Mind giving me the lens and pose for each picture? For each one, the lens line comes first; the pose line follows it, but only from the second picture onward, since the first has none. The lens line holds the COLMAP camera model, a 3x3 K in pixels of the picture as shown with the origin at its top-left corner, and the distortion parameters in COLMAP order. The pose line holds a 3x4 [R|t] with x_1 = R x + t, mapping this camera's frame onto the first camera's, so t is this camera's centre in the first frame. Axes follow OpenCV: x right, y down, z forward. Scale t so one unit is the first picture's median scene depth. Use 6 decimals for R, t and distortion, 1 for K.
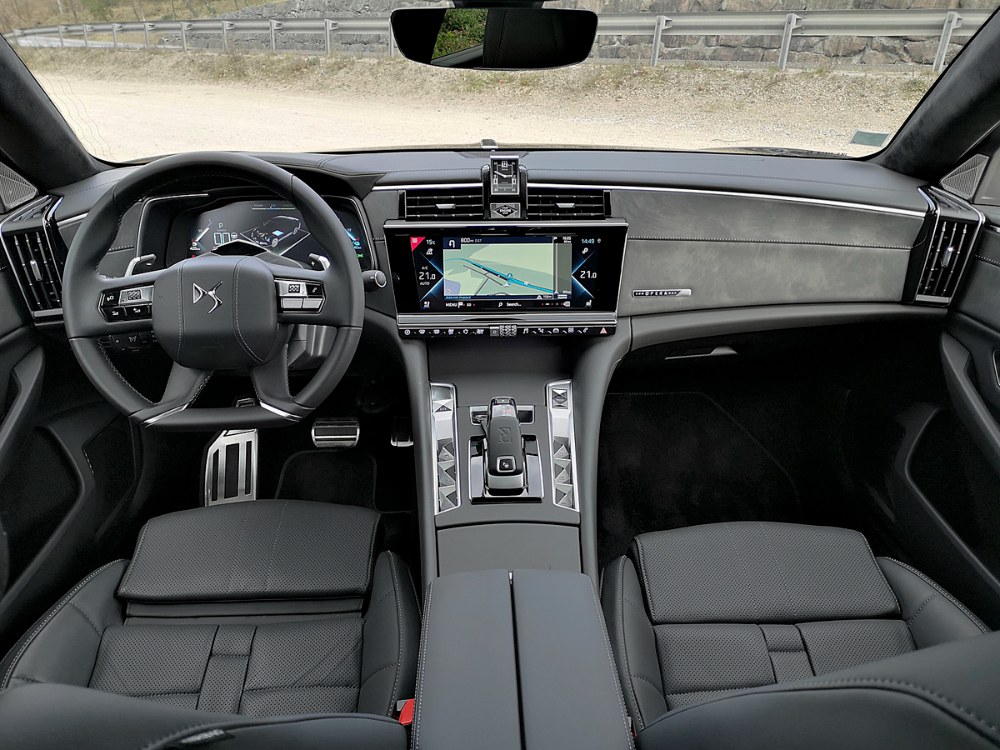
lens RADIAL K [[802.6, 0, 500.0], [0, 802.6, 375.0], [0, 0, 1]] dist [0.003030, -0.008550]
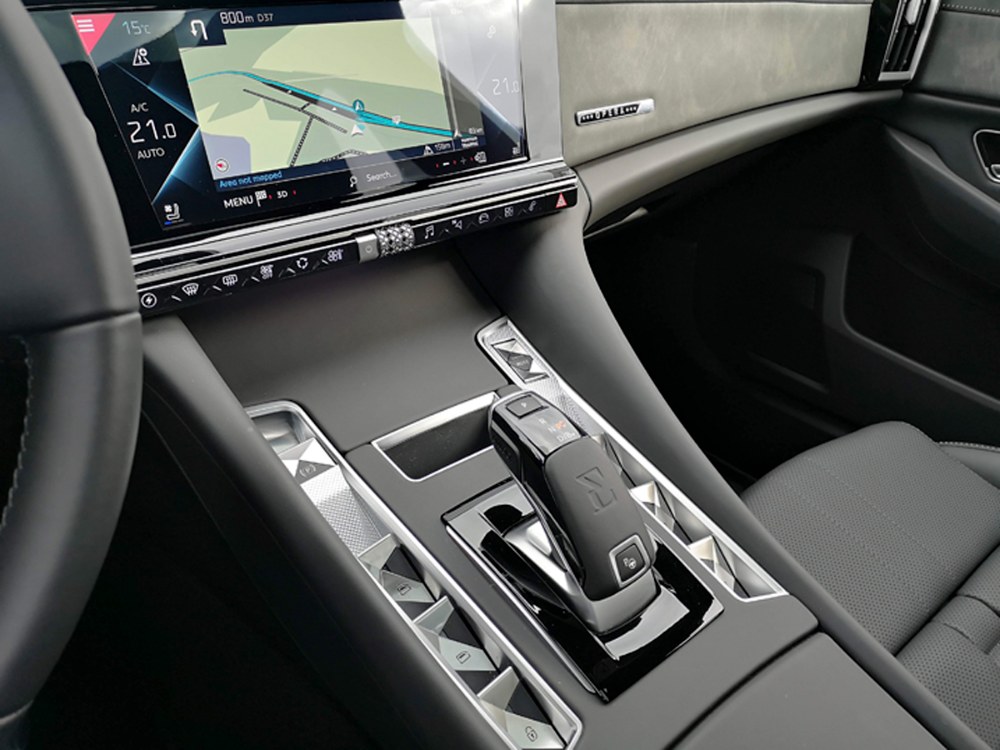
lens RADIAL K [[802.6, 0, 500.0], [0, 802.6, 375.0], [0, 0, 1]] dist [0.003030, -0.008550]
pose [[0.779357, -0.290681, 0.555075, -0.196172], [0.232211, 0.956791, 0.175013, -0.047657], [-0.581963, -0.007503, 0.813180, 0.625785]]
